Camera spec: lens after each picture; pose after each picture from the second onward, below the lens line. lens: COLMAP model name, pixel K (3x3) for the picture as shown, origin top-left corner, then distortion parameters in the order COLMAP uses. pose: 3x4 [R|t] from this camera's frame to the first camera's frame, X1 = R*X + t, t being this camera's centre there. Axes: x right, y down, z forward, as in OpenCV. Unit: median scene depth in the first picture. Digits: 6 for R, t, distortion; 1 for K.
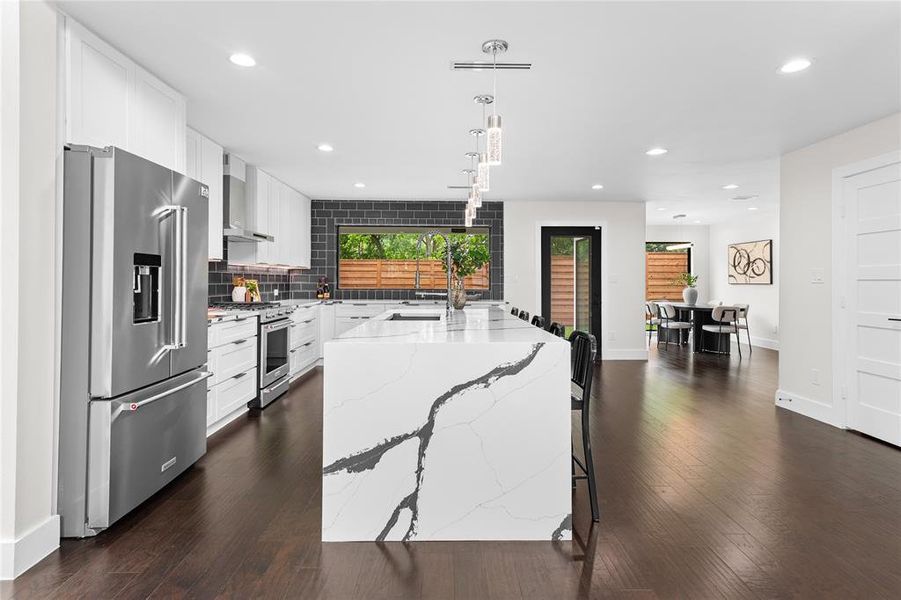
lens RADIAL K [[456.1, 0, 446.5], [0, 456.1, 271.7], [0, 0, 1]] dist [0.002903, 0.000467]
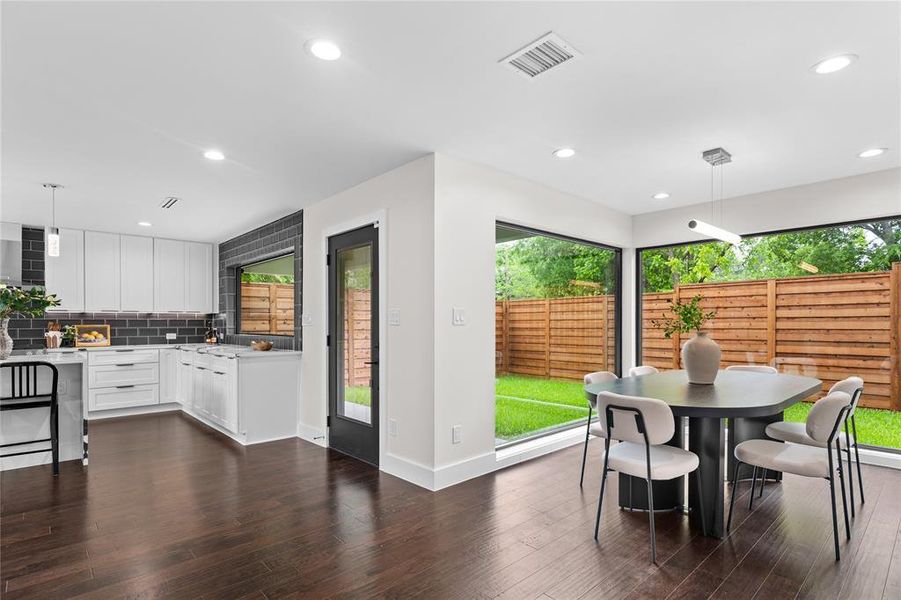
lens RADIAL K [[457.7, 0, 454.4], [0, 457.7, 323.0], [0, 0, 1]] dist [-0.001511, -0.000443]
pose [[0.676910, -0.007872, -0.736024, 0.776513], [0.021447, 0.999729, 0.009032, 0.016944], [0.735753, -0.021899, 0.676895, 0.683556]]
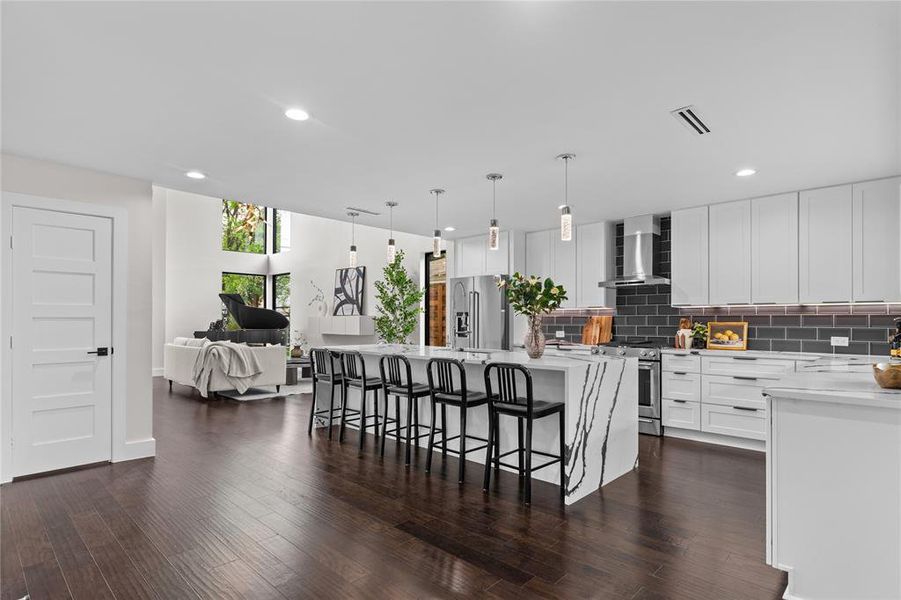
lens RADIAL K [[463.6, 0, 451.2], [0, 463.6, 319.2], [0, 0, 1]] dist [-0.001161, -0.000660]
pose [[-0.688947, -0.009278, -0.724752, 0.459999], [0.008181, 0.999755, -0.020576, 0.020007], [0.724765, -0.020105, -0.688702, 0.948664]]
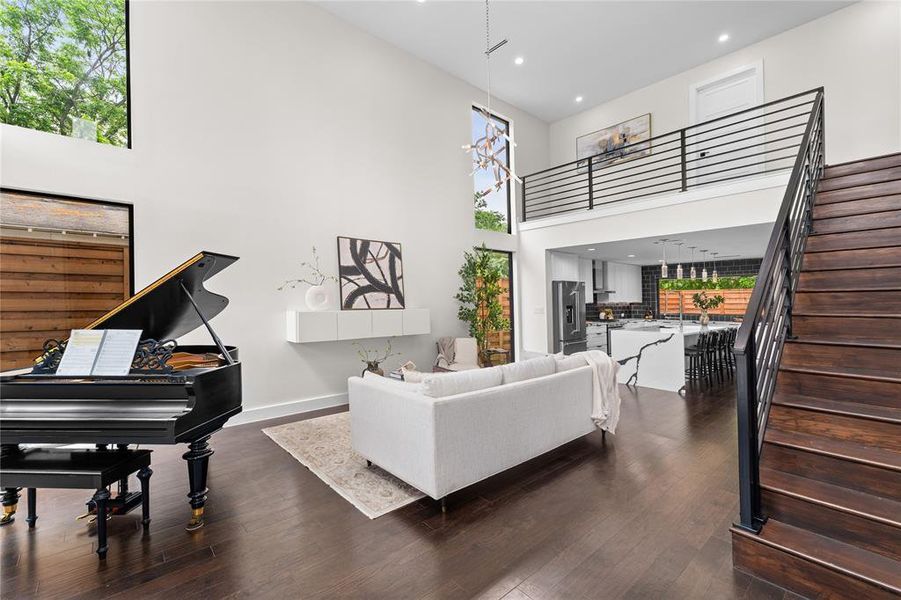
lens RADIAL K [[387.1, 0, 448.5], [0, 387.1, 296.0], [0, 0, 1]] dist [0.000250, 0.000050]
pose [[0.652873, -0.014030, -0.757338, 0.379033], [0.018505, 0.999825, -0.002569, -0.043178], [0.757241, -0.012337, 0.653019, -0.626621]]
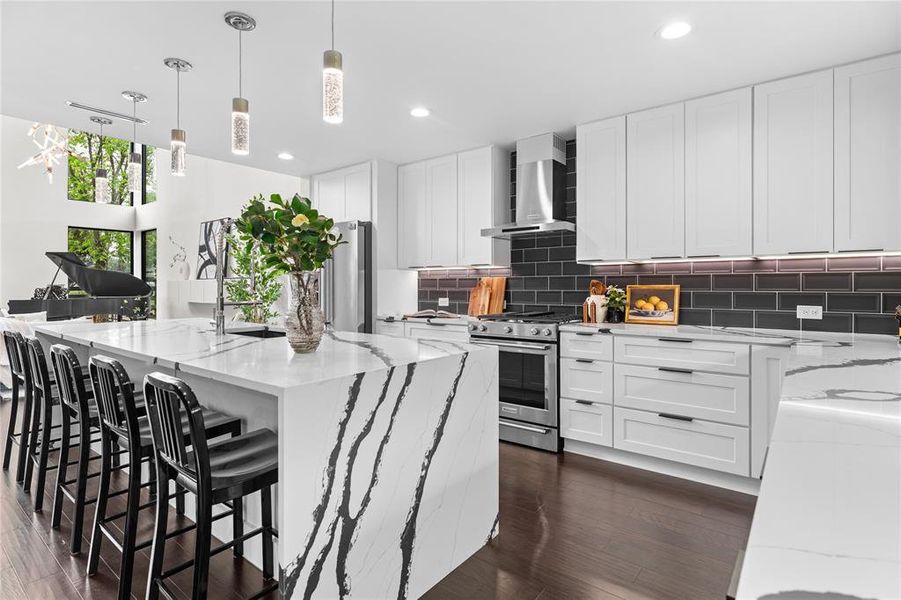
lens RADIAL K [[451.6, 0, 451.0], [0, 451.6, 287.2], [0, 0, 1]] dist [-0.000493, -0.000202]
pose [[-0.617225, -0.001549, -0.786785, 0.170901], [0.013972, 0.999819, -0.012929, 0.019258], [0.786663, -0.018972, -0.617092, 0.895577]]
